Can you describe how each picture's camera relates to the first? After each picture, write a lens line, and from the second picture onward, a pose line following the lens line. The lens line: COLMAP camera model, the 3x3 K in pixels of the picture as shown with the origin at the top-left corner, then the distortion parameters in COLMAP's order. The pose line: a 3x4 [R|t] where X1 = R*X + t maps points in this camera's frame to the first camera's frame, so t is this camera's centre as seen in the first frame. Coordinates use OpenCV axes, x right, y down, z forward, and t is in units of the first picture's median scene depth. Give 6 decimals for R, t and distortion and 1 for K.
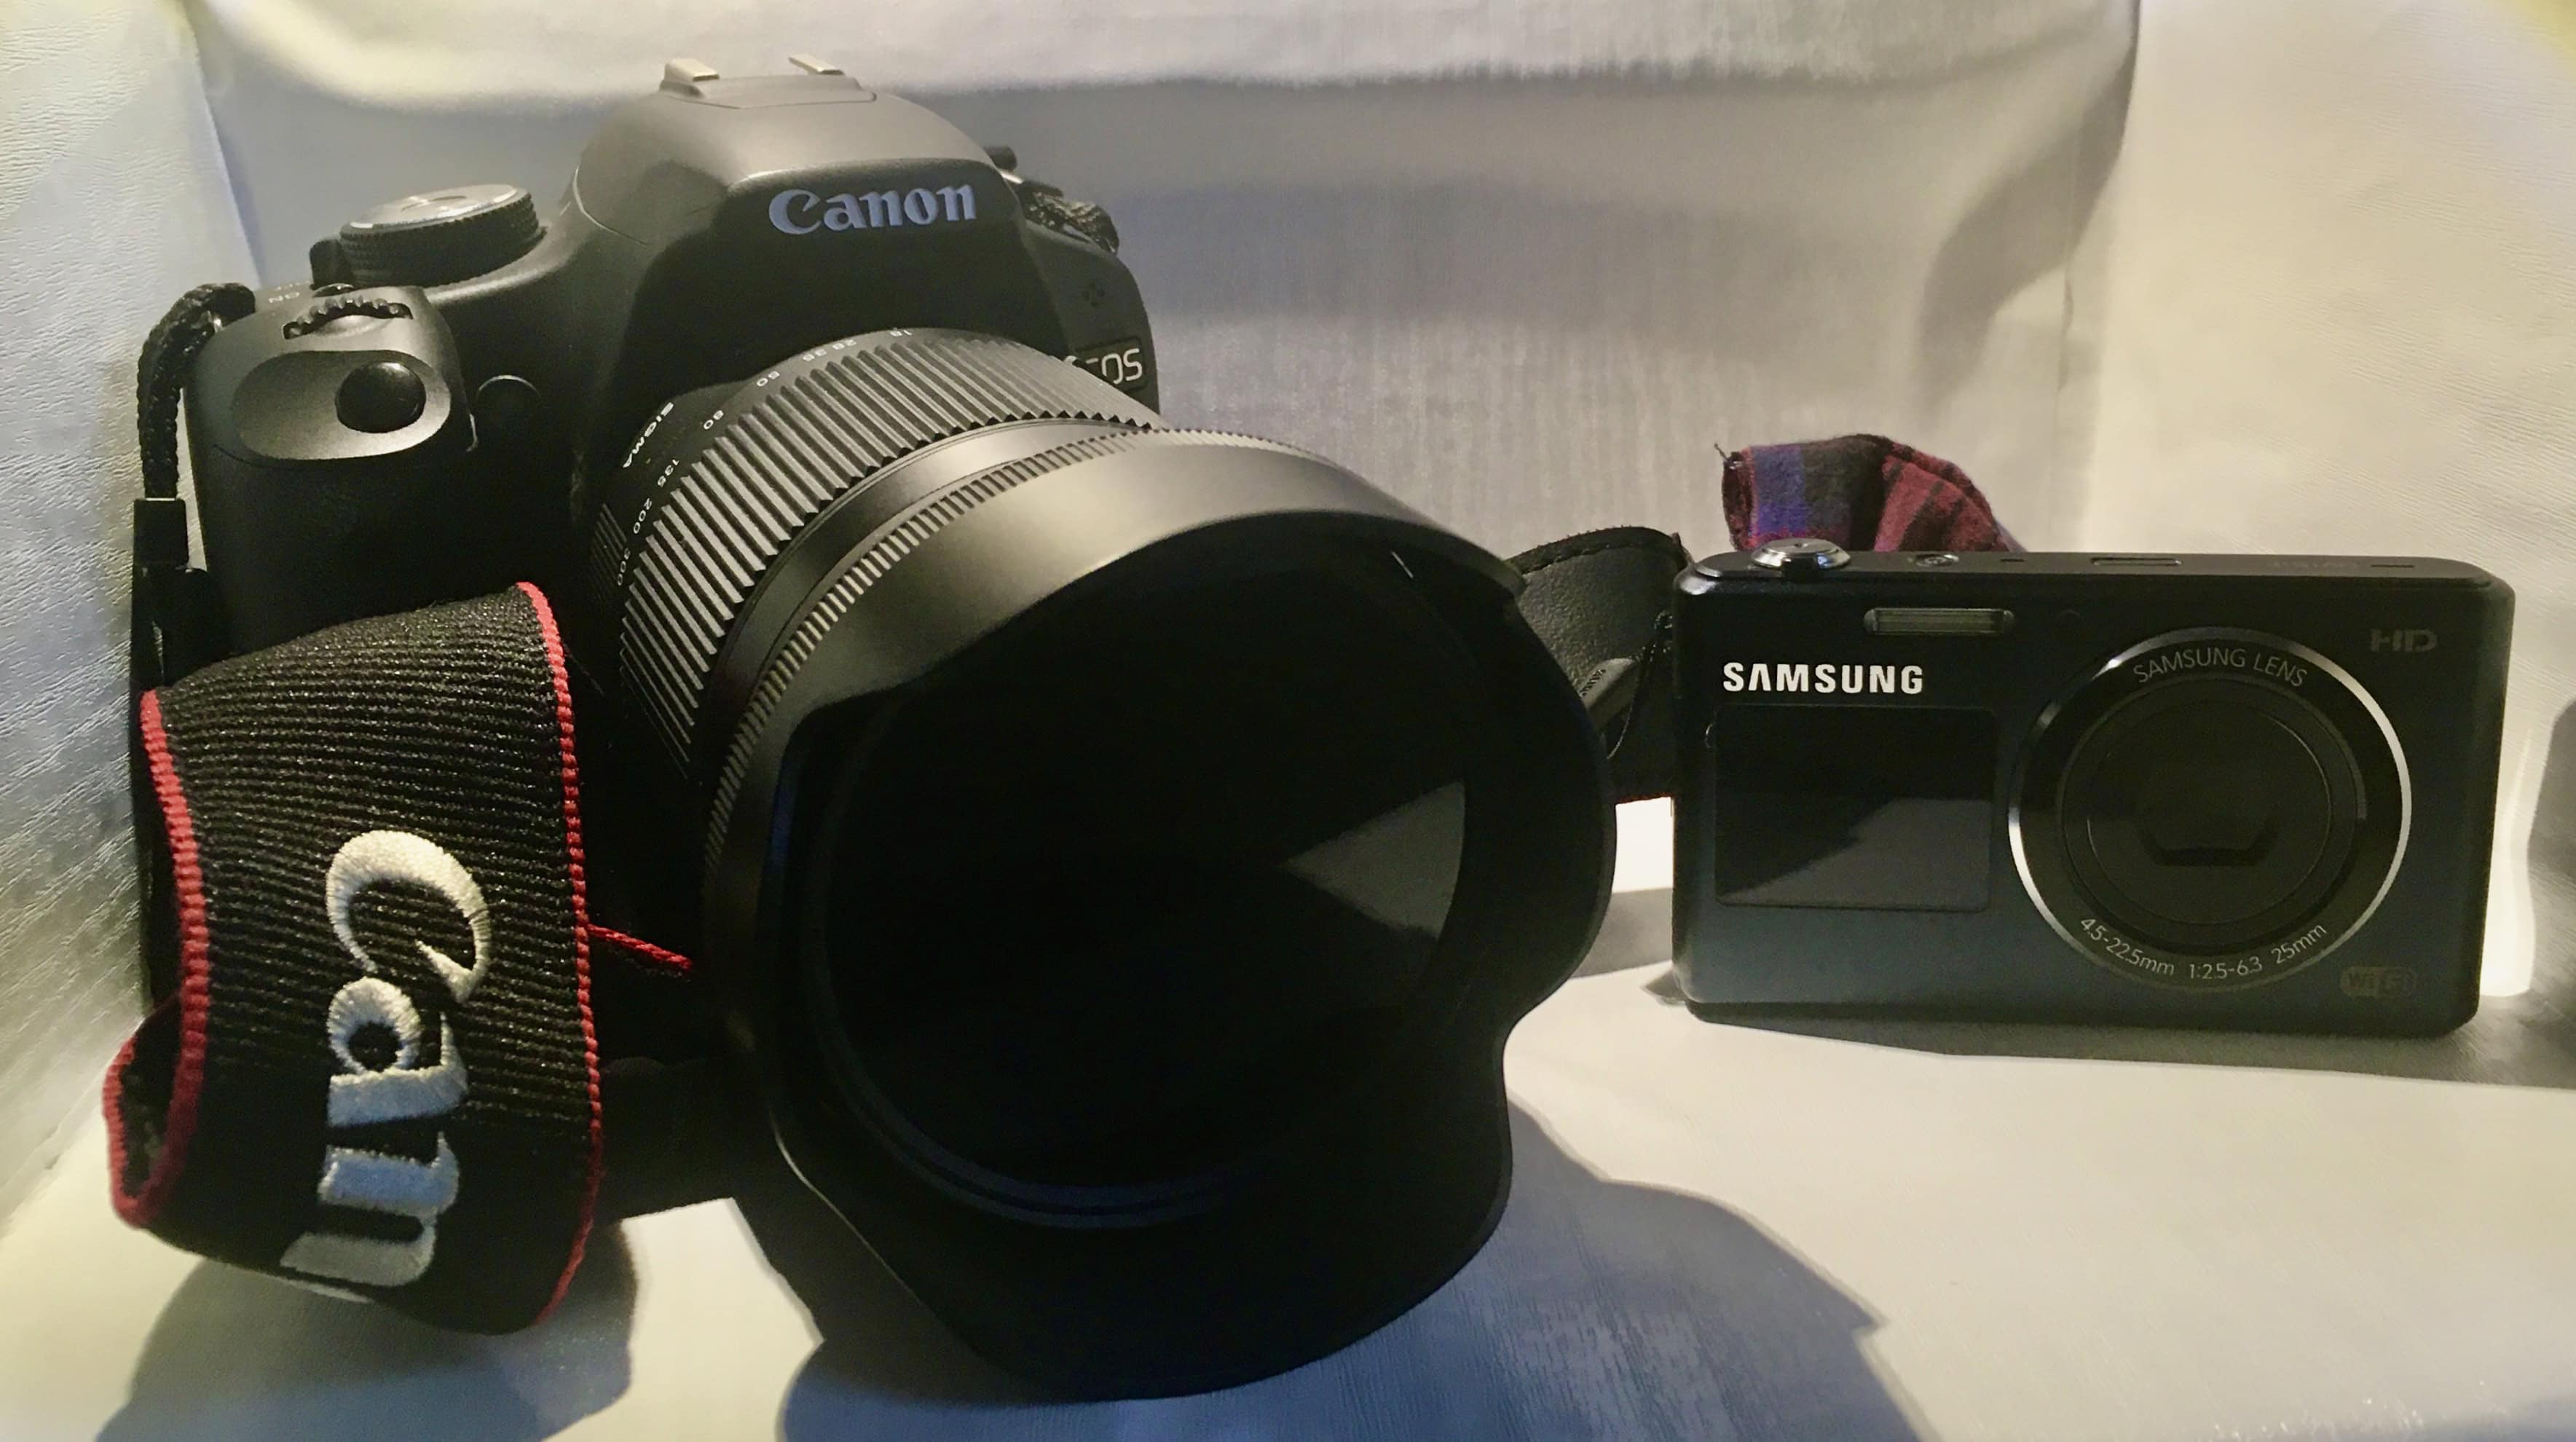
lens RADIAL K [[2594.4, 0, 1290.5], [0, 2594.4, 719.0], [0, 0, 1]] dist [-0.011703, 0.000000]
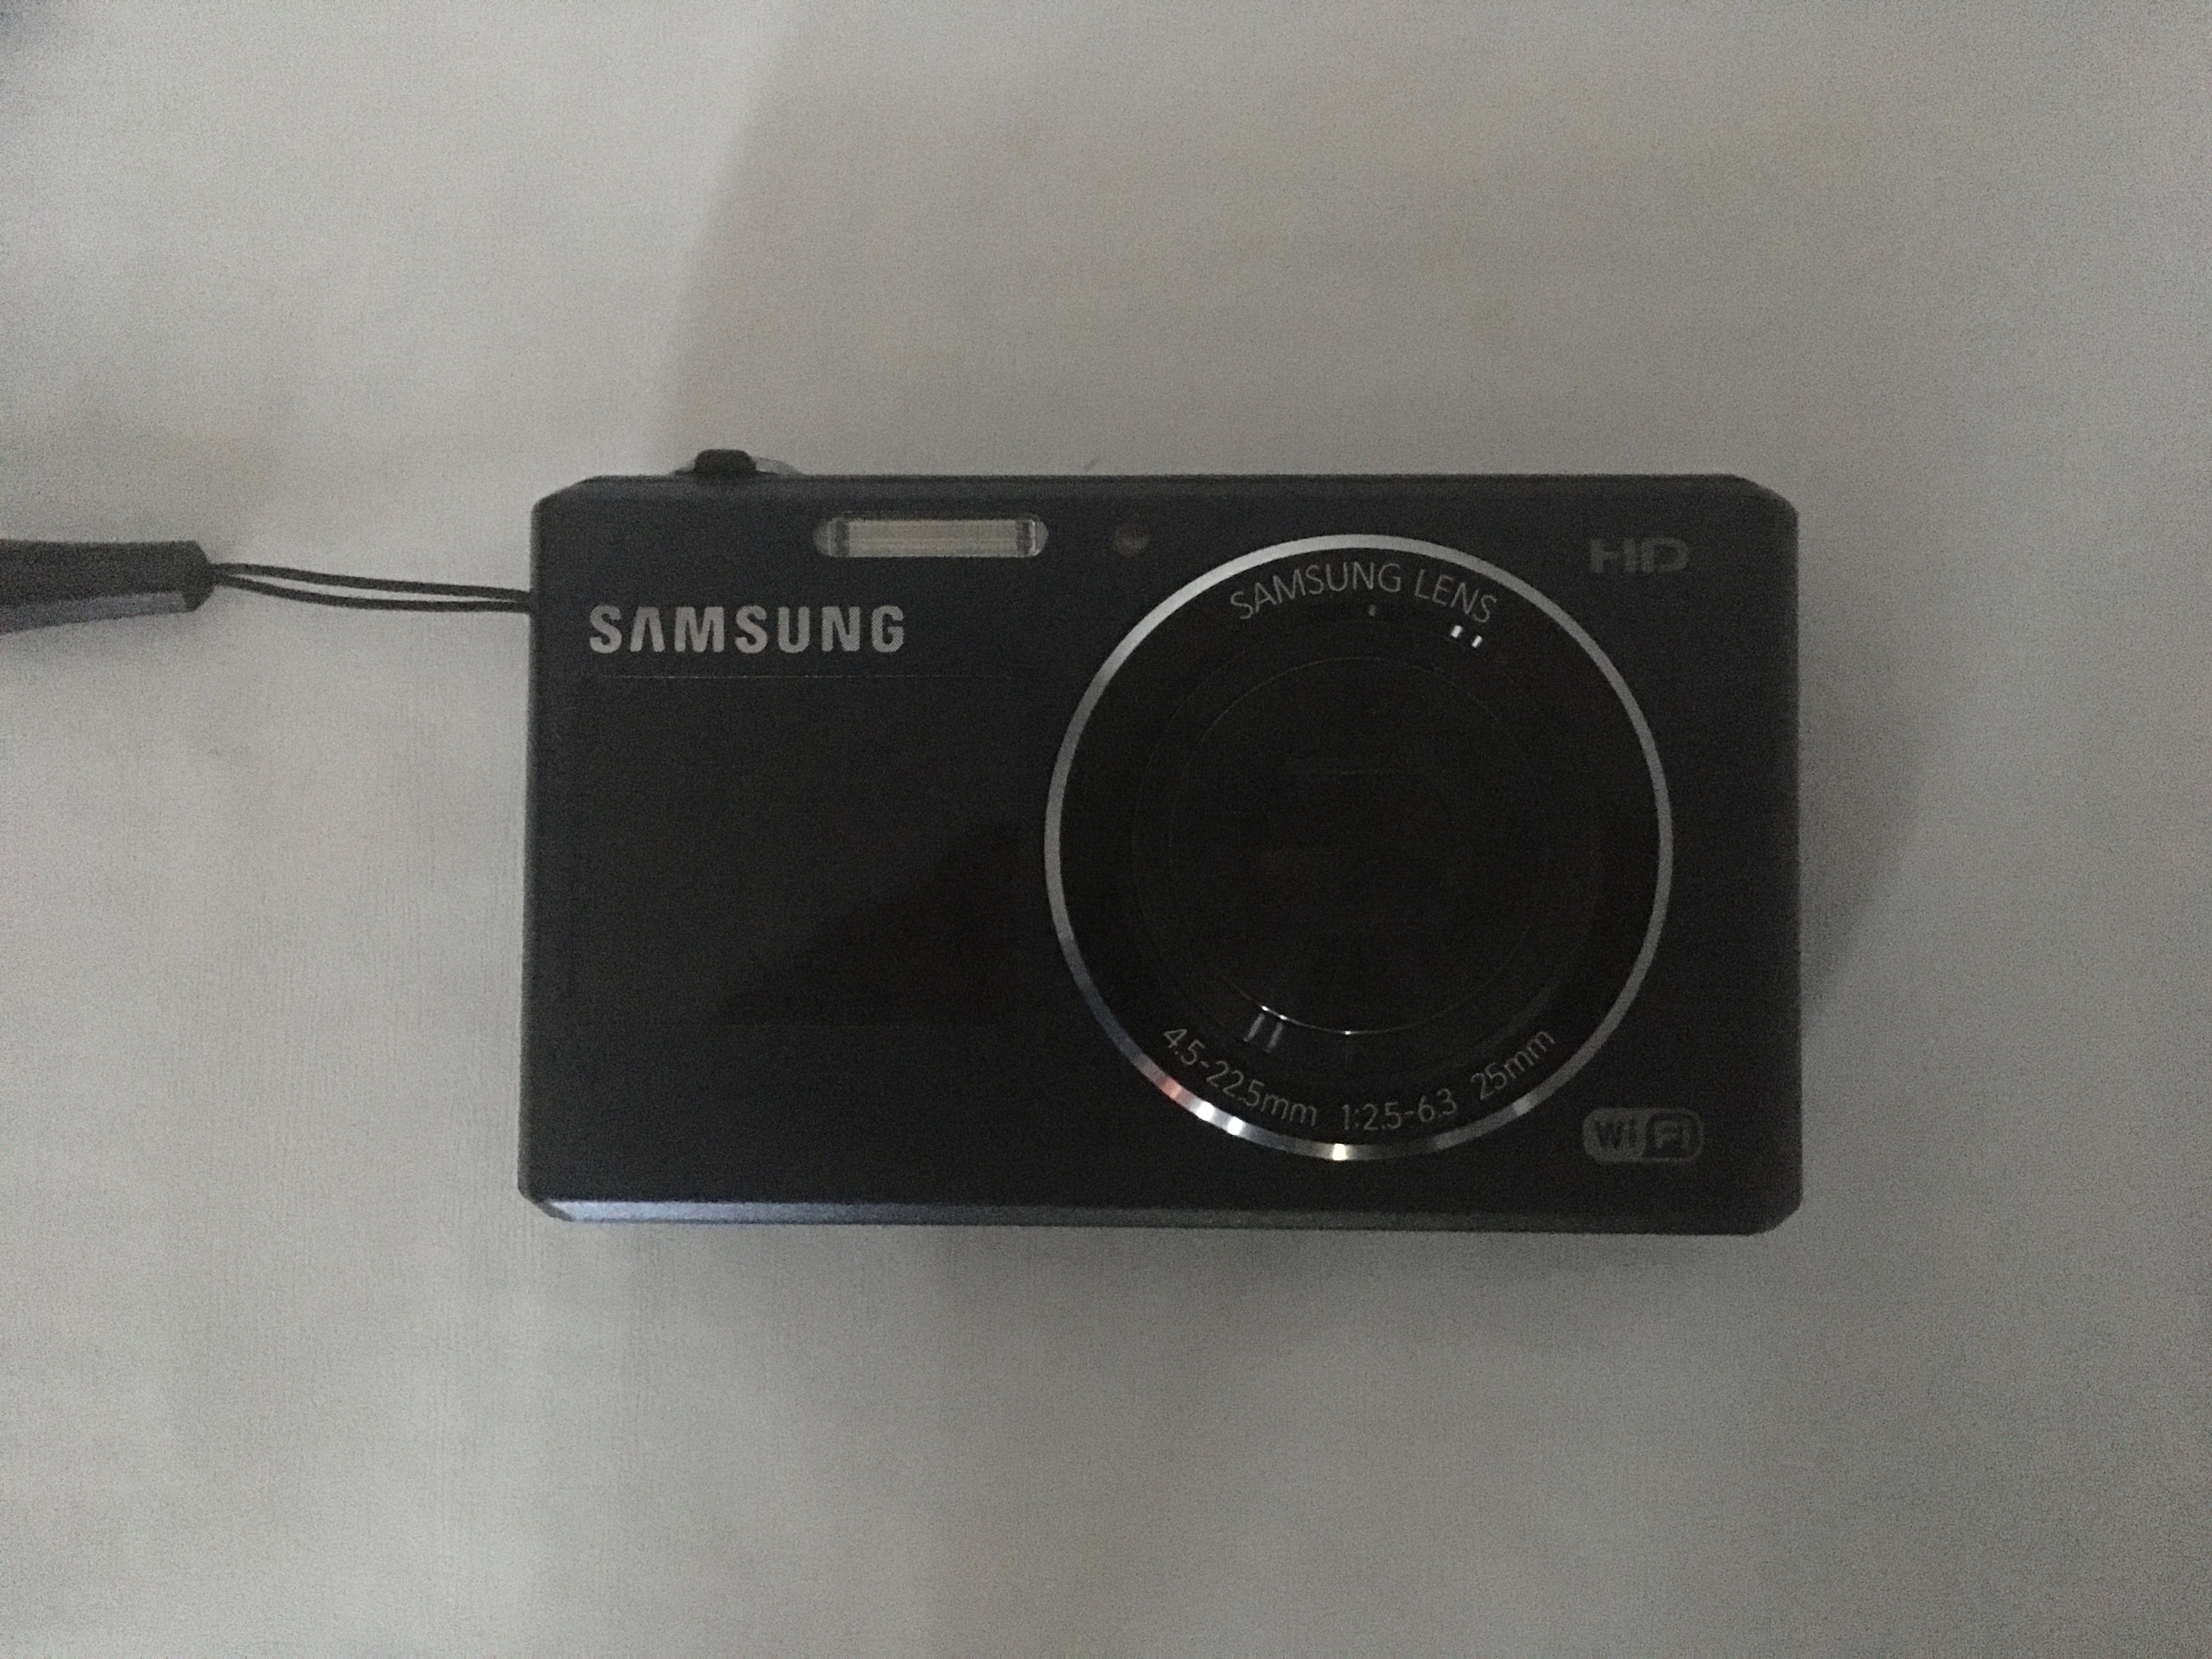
lens RADIAL K [[1874.9, 0, 1109.4], [0, 1874.9, 826.5], [0, 0, 1]] dist [0.026097, 0.000558]
pose [[0.984910, 0.050221, 0.165622, 0.219558], [0.001722, 0.954080, -0.299546, 0.163249], [-0.173060, 0.295311, 0.939597, 0.583662]]
